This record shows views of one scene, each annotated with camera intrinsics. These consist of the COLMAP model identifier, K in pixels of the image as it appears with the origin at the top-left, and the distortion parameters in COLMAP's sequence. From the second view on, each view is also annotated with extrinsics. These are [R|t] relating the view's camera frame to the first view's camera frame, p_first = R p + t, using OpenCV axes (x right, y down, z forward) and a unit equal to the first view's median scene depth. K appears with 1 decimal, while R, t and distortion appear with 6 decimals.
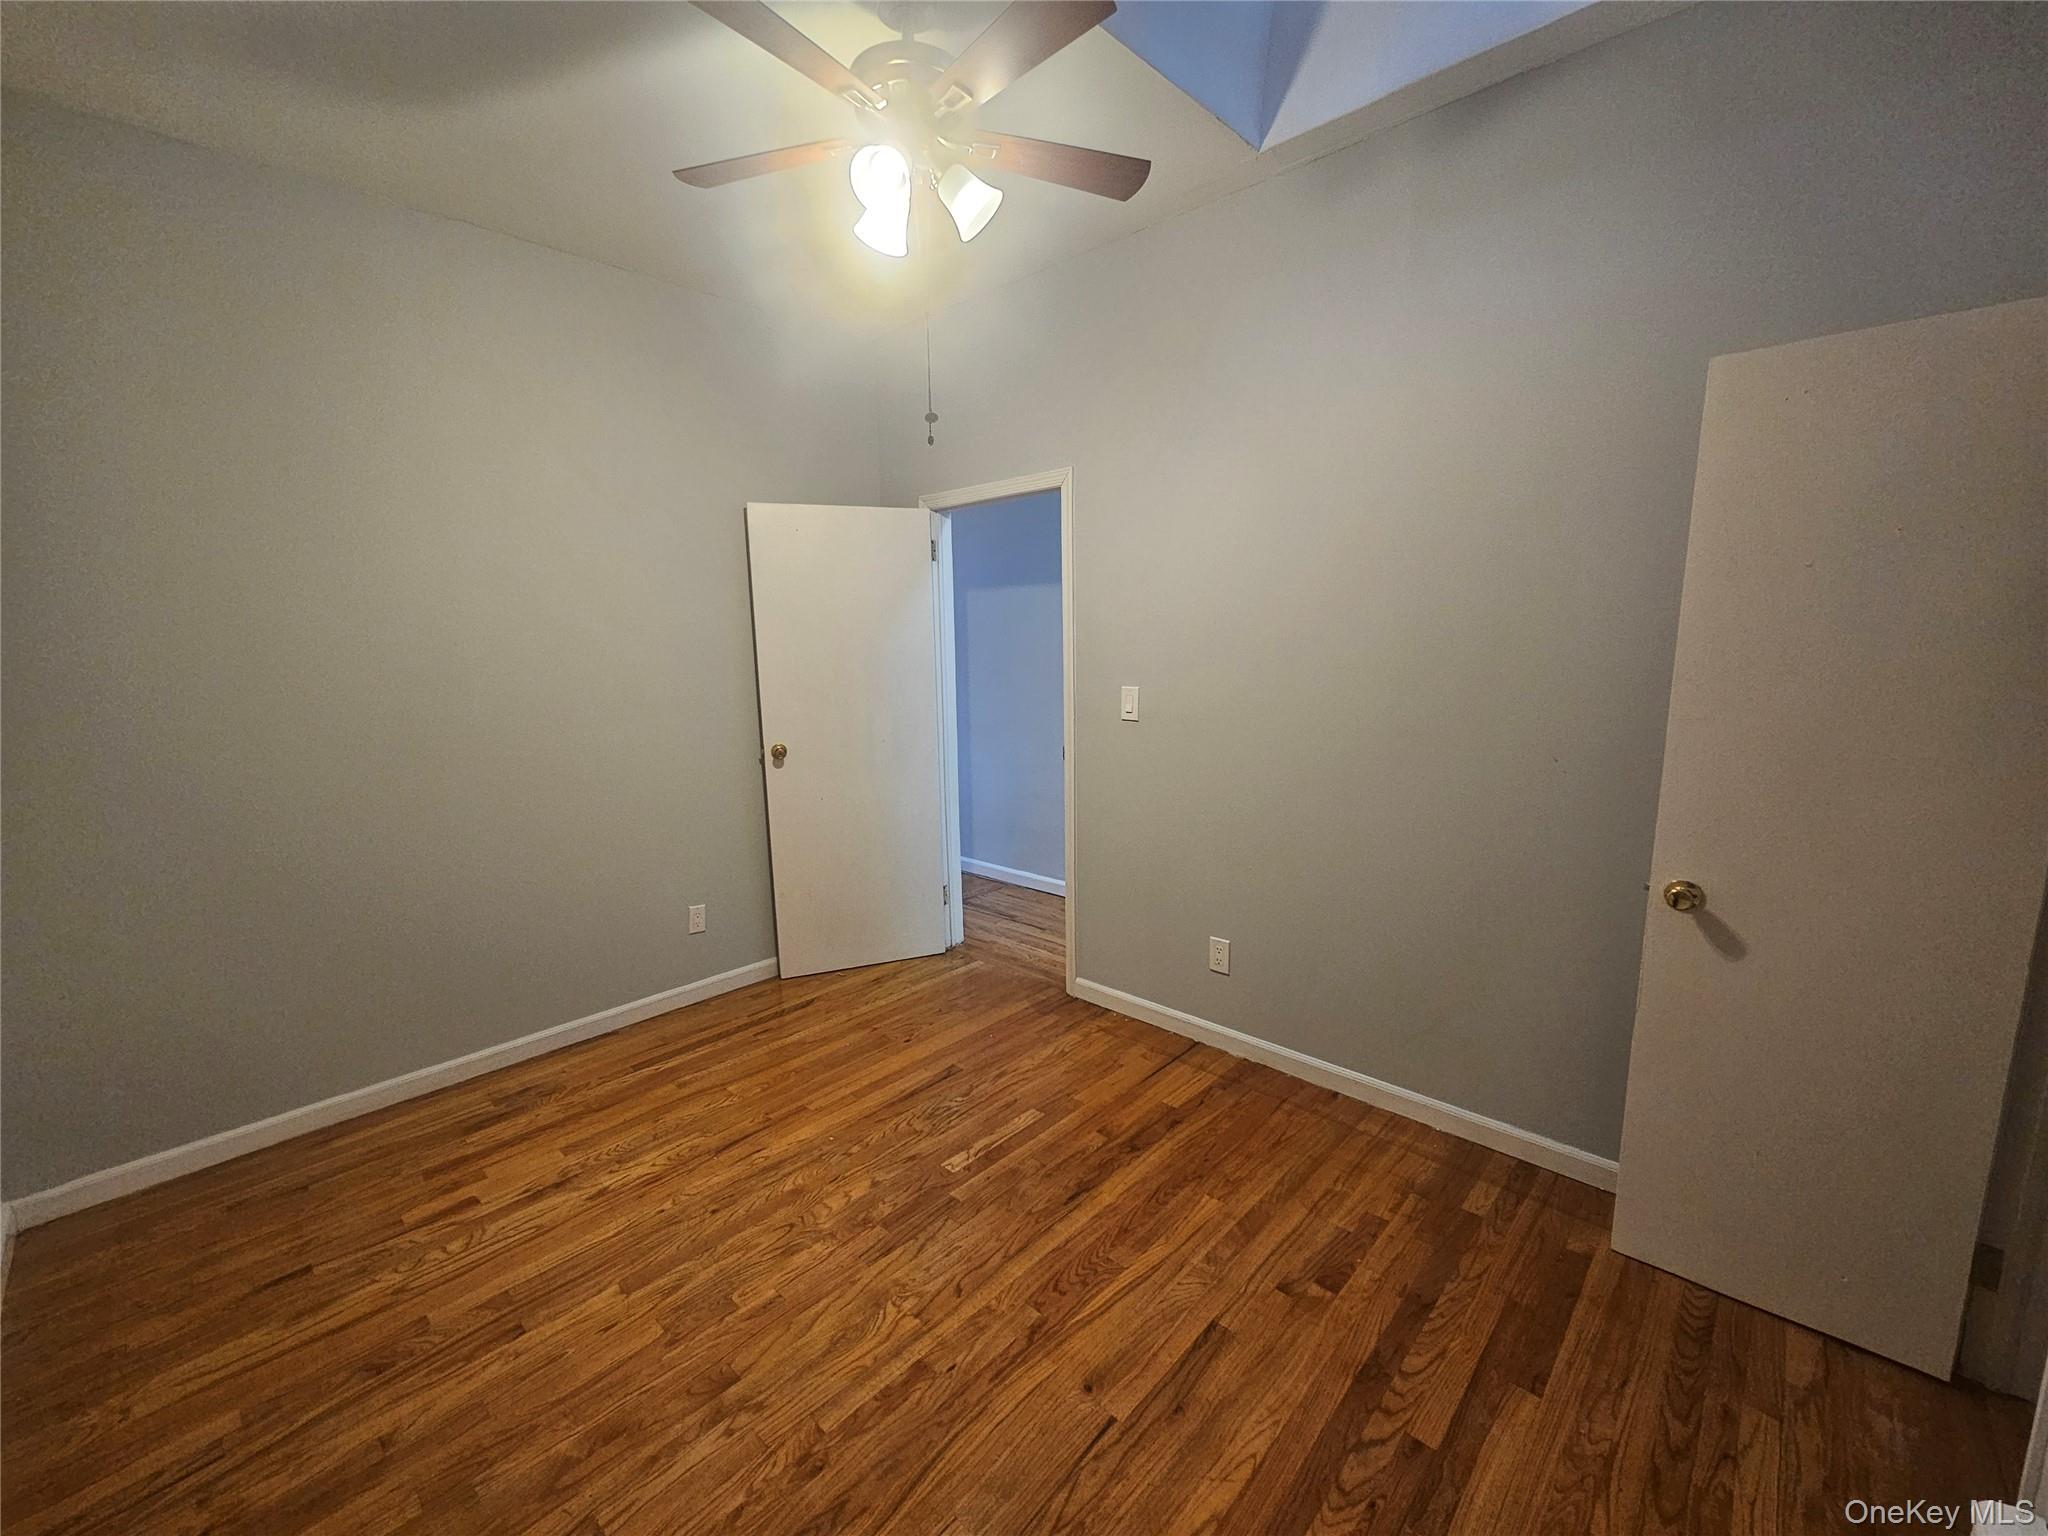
lens RADIAL K [[835.8, 0, 1016.4], [0, 835.8, 777.8], [0, 0, 1]] dist [-0.000217, -0.000003]
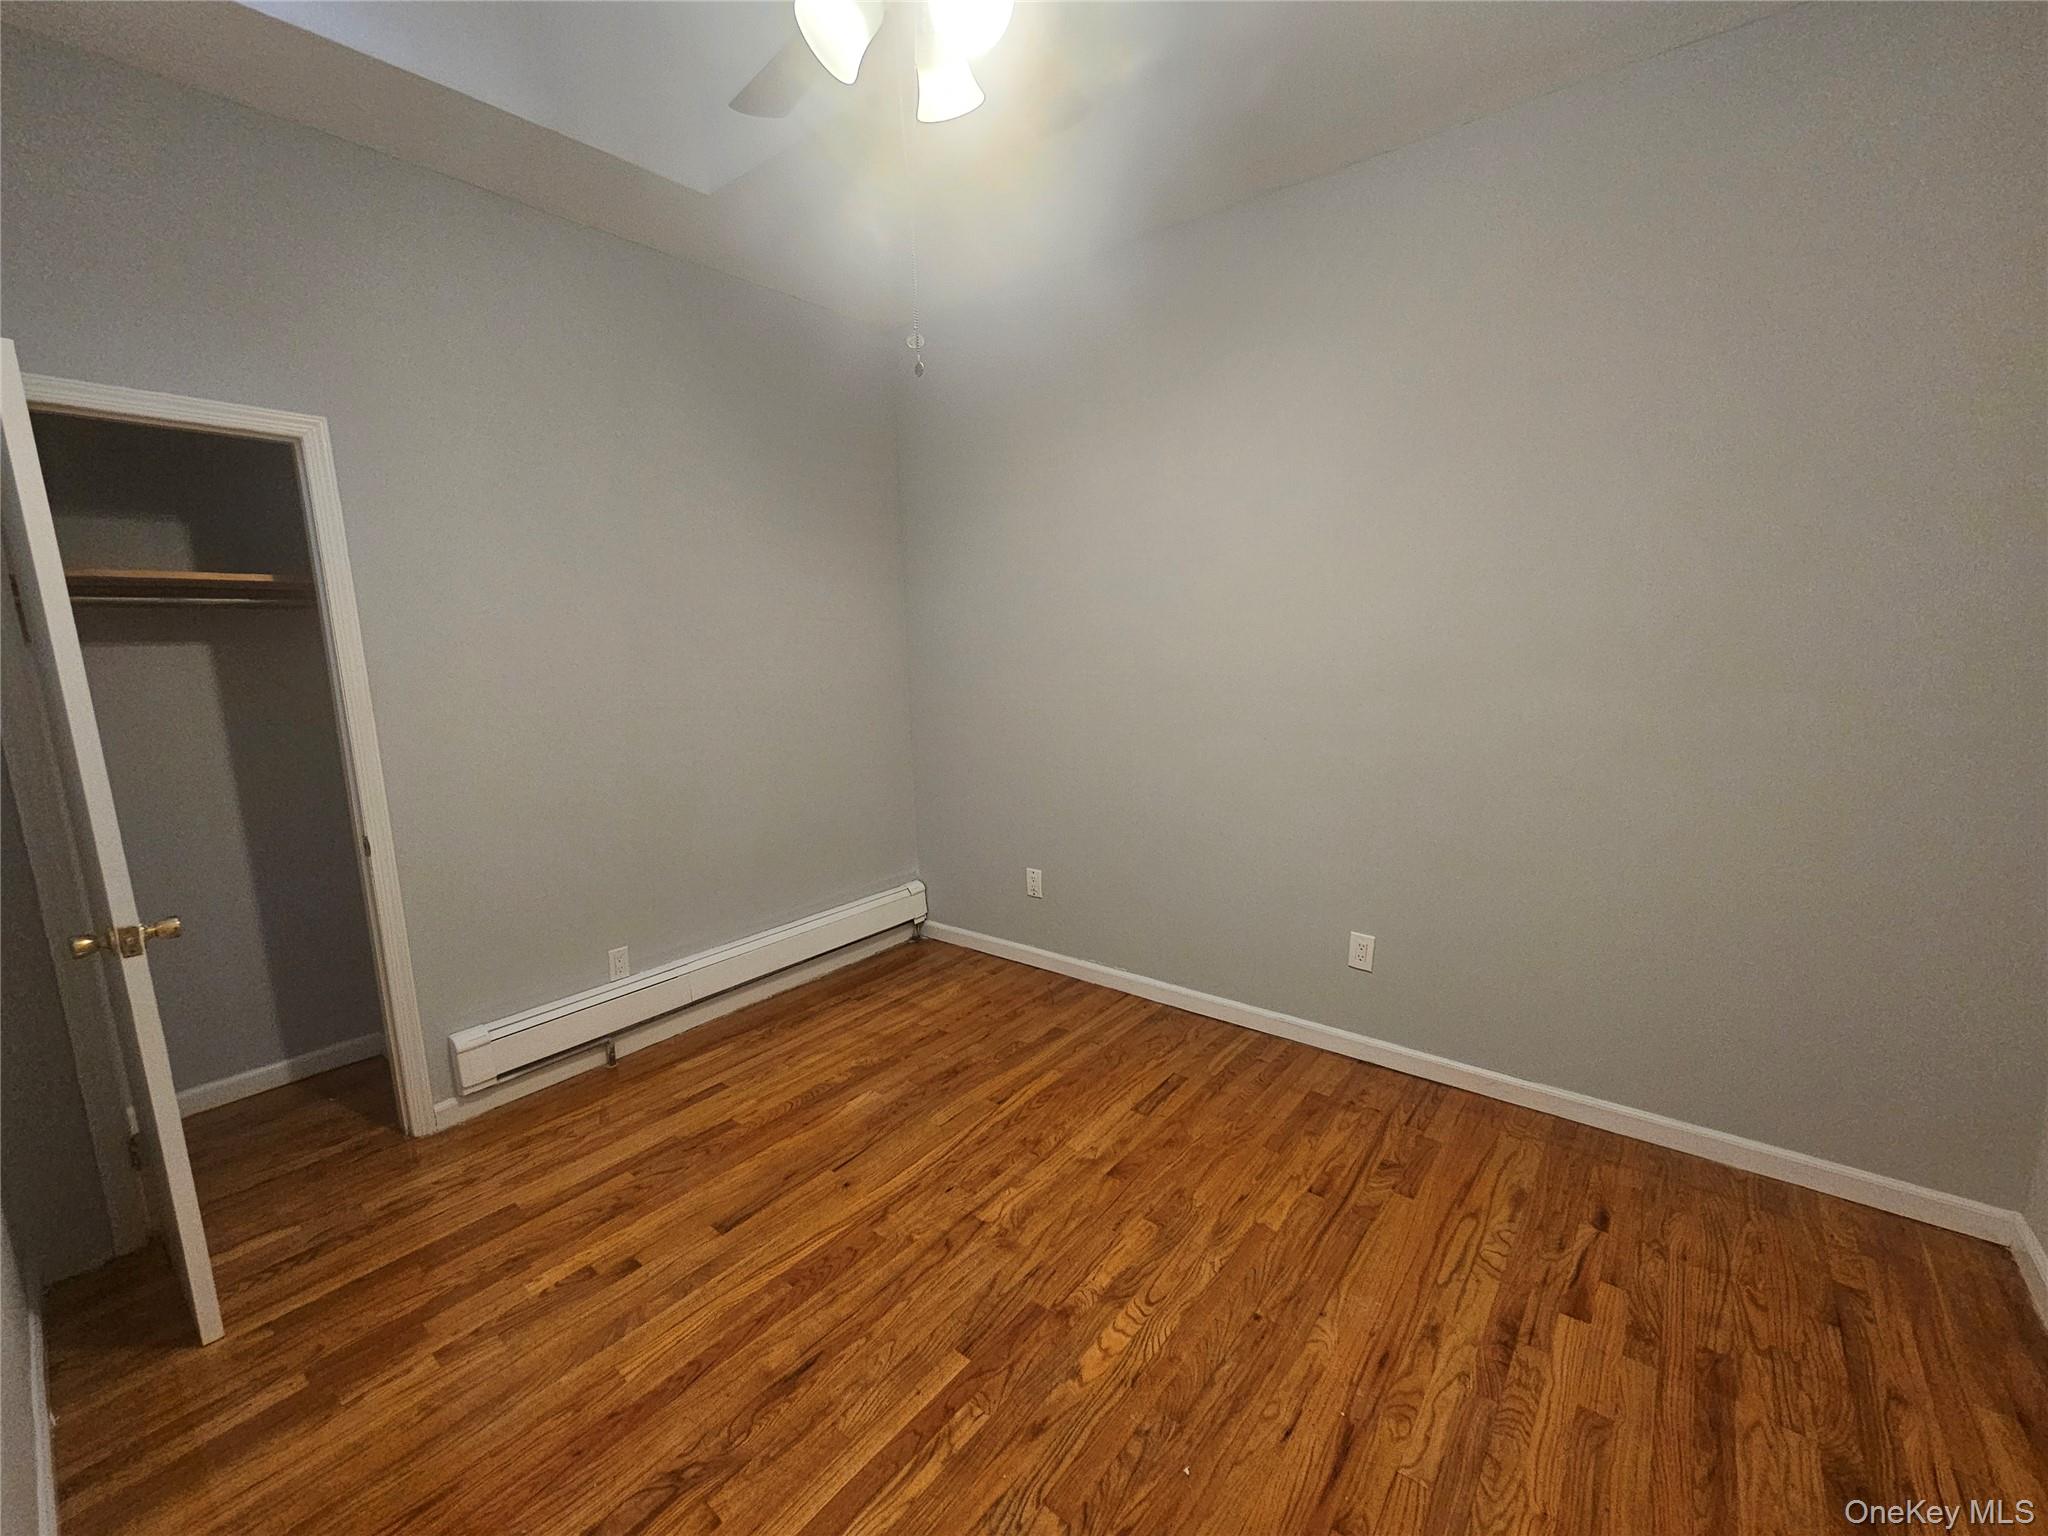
lens RADIAL K [[835.8, 0, 1016.4], [0, 835.8, 777.8], [0, 0, 1]] dist [-0.000217, -0.000003]
pose [[-0.996522, 0.054223, -0.063277, -0.112488], [0.029932, 0.941577, 0.335464, -0.276861], [0.077770, 0.332403, -0.939925, 1.689364]]
